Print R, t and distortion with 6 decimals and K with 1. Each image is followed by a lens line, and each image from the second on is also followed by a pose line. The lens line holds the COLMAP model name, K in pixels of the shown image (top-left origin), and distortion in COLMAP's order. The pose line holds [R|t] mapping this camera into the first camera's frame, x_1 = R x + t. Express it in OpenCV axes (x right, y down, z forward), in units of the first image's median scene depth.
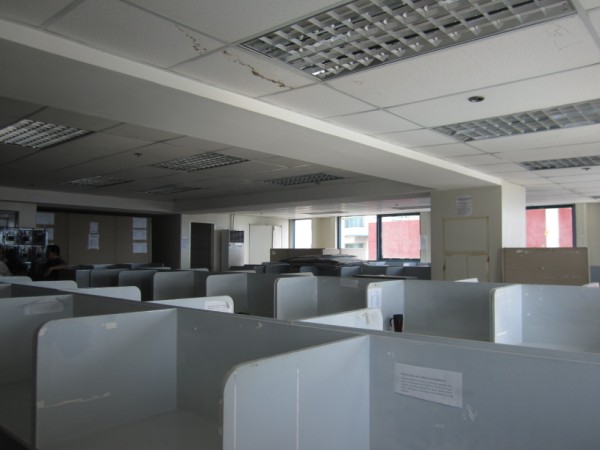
lens RADIAL K [[492.1, 0, 300.0], [0, 492.1, 225.0], [0, 0, 1]] dist [-0.059090, -0.000315]
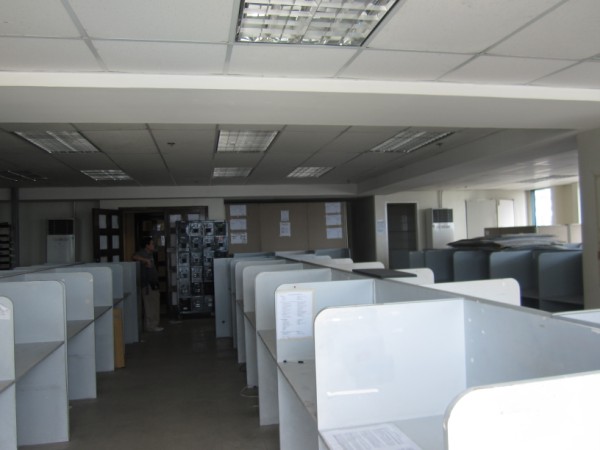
lens RADIAL K [[492.1, 0, 300.0], [0, 492.1, 225.0], [0, 0, 1]] dist [-0.059090, -0.000315]
pose [[0.793645, -0.044149, -0.606777, 0.215994], [0.068384, 0.997517, 0.016864, 0.008760], [0.604525, -0.054878, 0.794693, 0.170013]]
